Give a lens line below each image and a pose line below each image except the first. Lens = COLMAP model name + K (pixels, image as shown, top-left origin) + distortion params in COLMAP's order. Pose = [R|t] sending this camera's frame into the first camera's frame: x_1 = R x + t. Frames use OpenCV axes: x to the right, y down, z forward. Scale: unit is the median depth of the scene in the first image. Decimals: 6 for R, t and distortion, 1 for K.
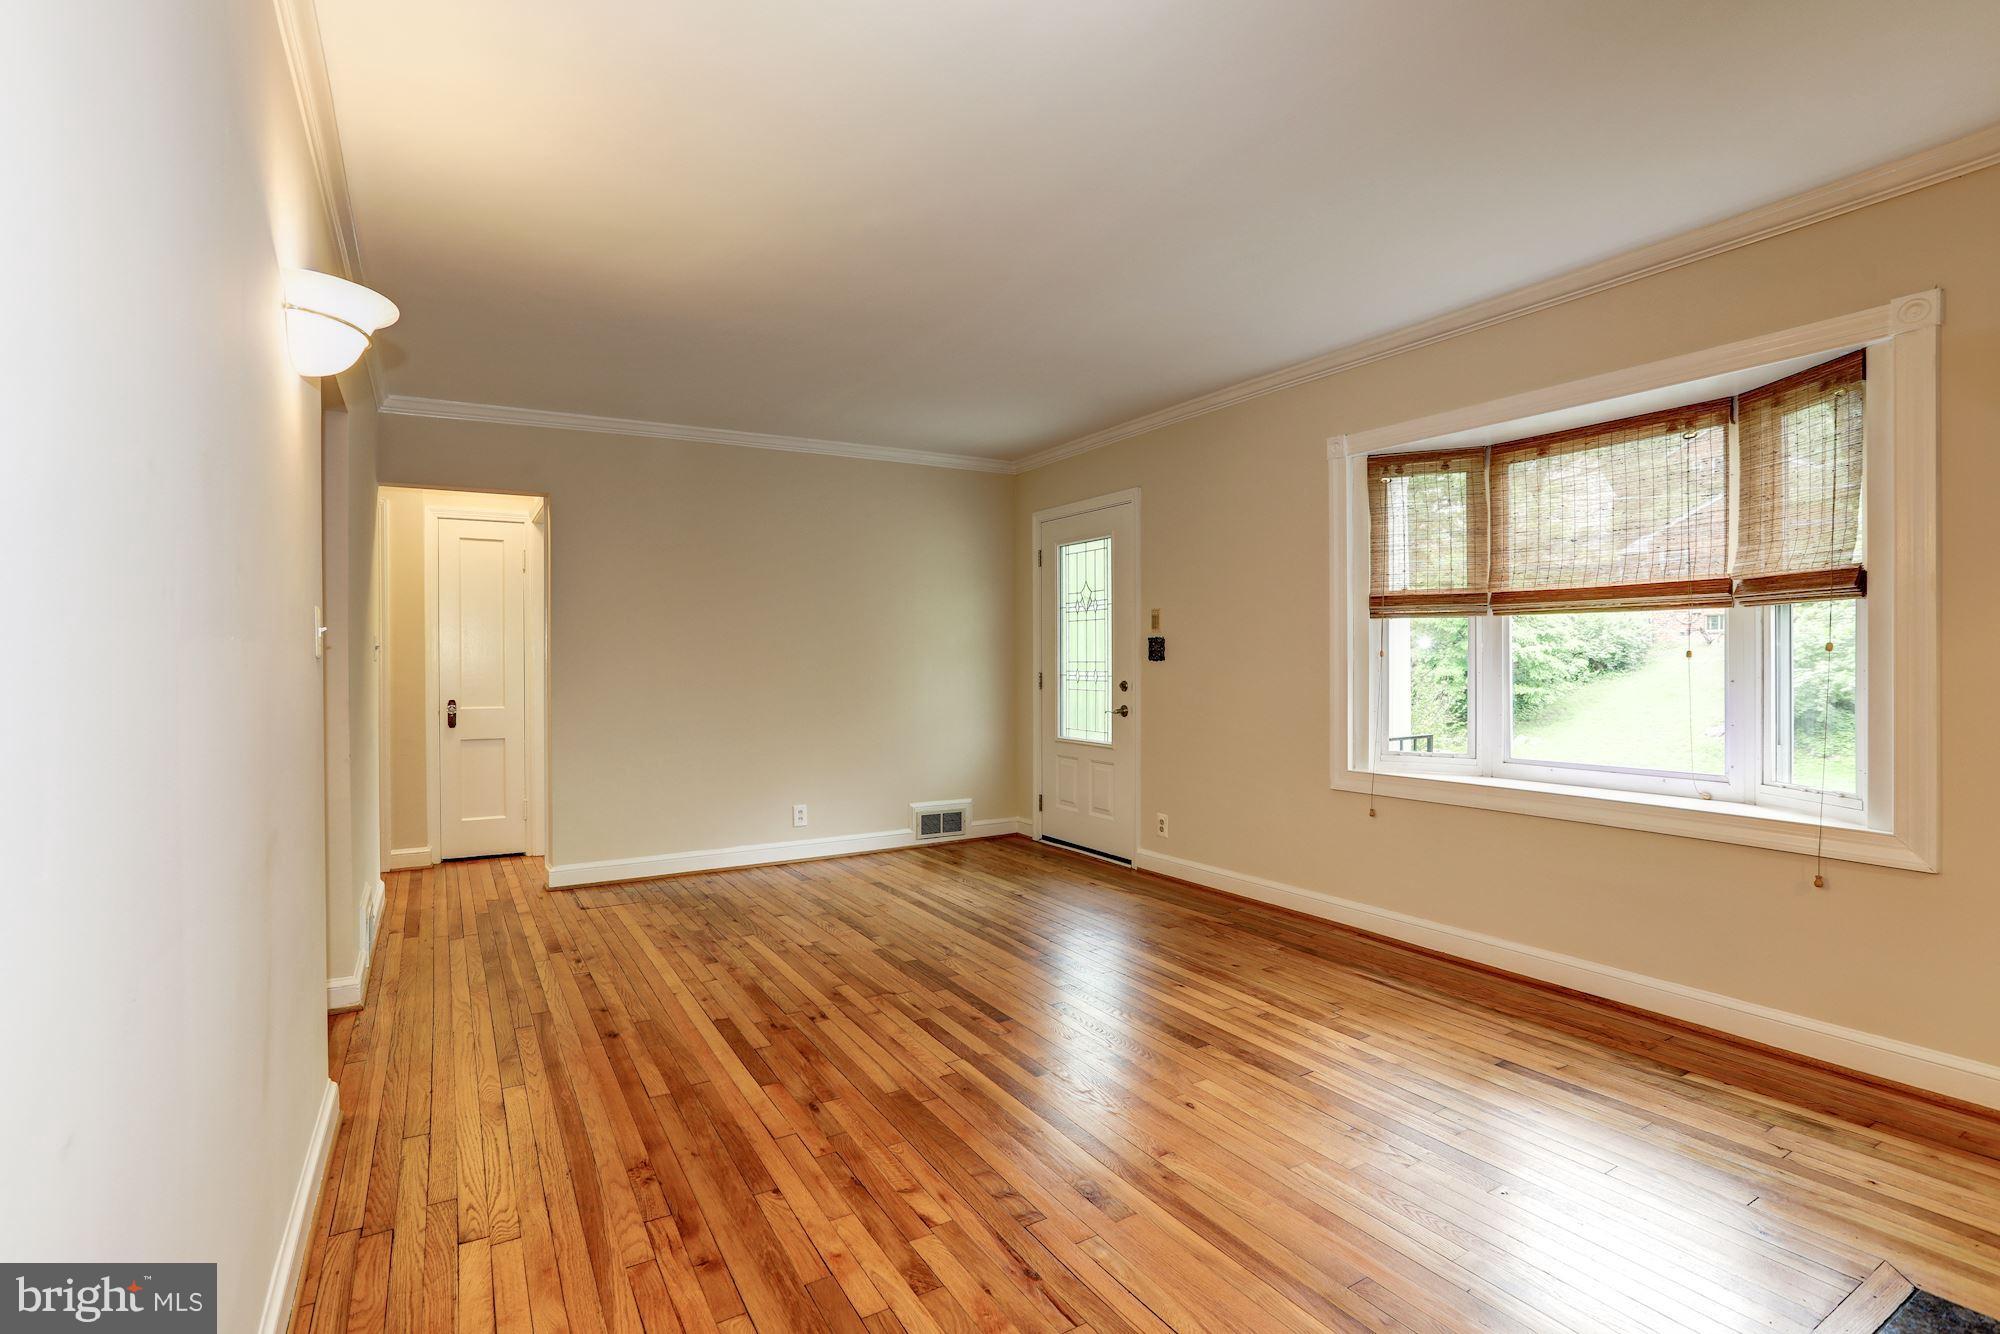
lens RADIAL K [[919.3, 0, 960.6], [0, 919.3, 663.2], [0, 0, 1]] dist [-0.046877, 0.000191]
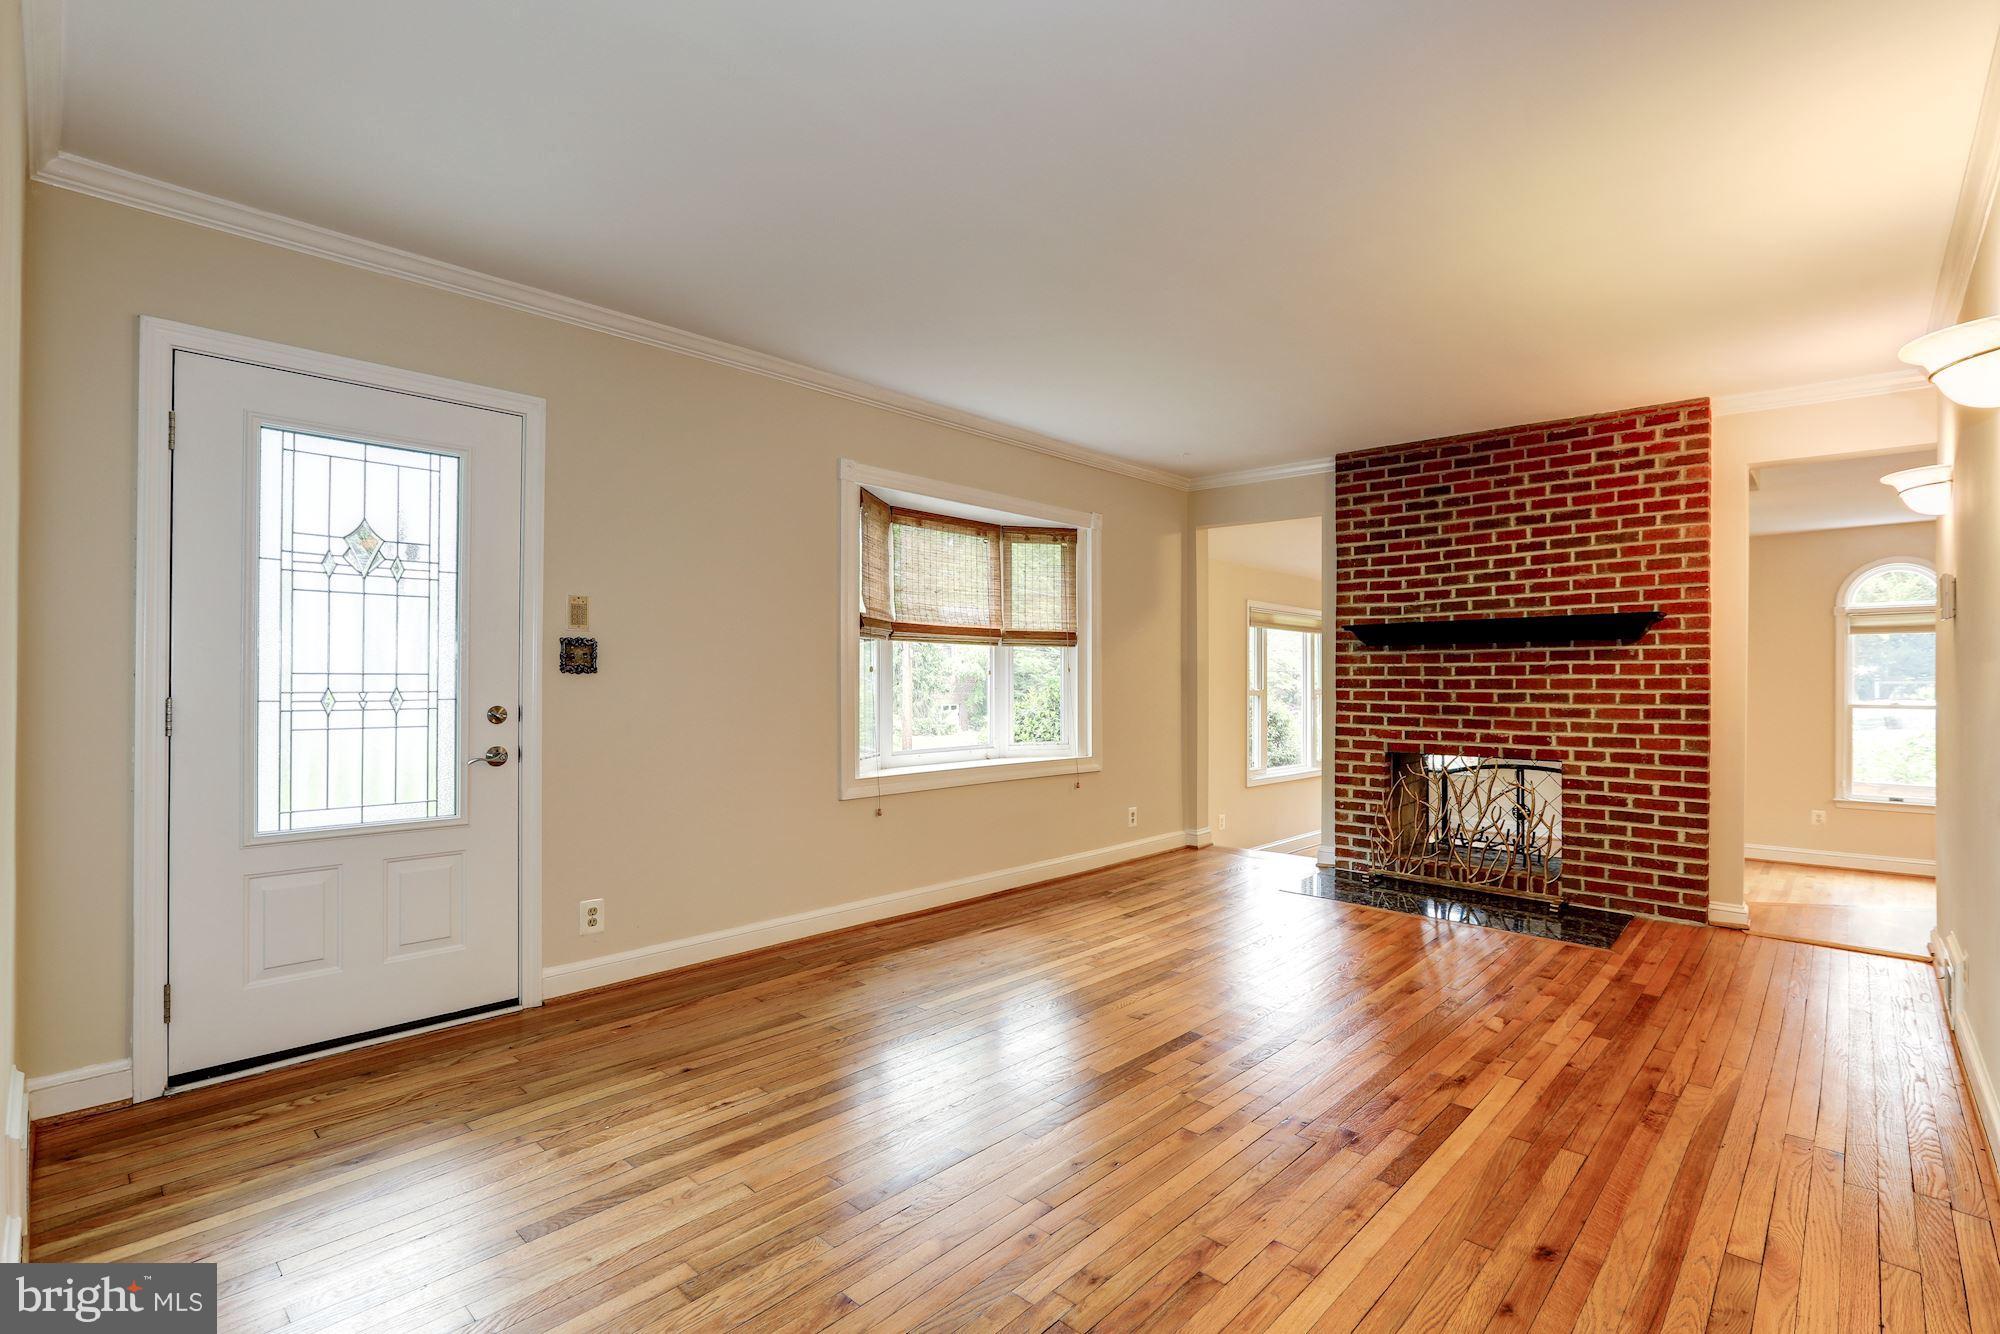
lens RADIAL K [[932.3, 0, 995.6], [0, 932.3, 673.5], [0, 0, 1]] dist [-0.047011, 0.010091]
pose [[-0.290889, 0.011323, 0.956690, -0.708779], [0.003561, 0.999936, -0.010752, 0.007975], [-0.956750, 0.000279, -0.290911, 1.245742]]
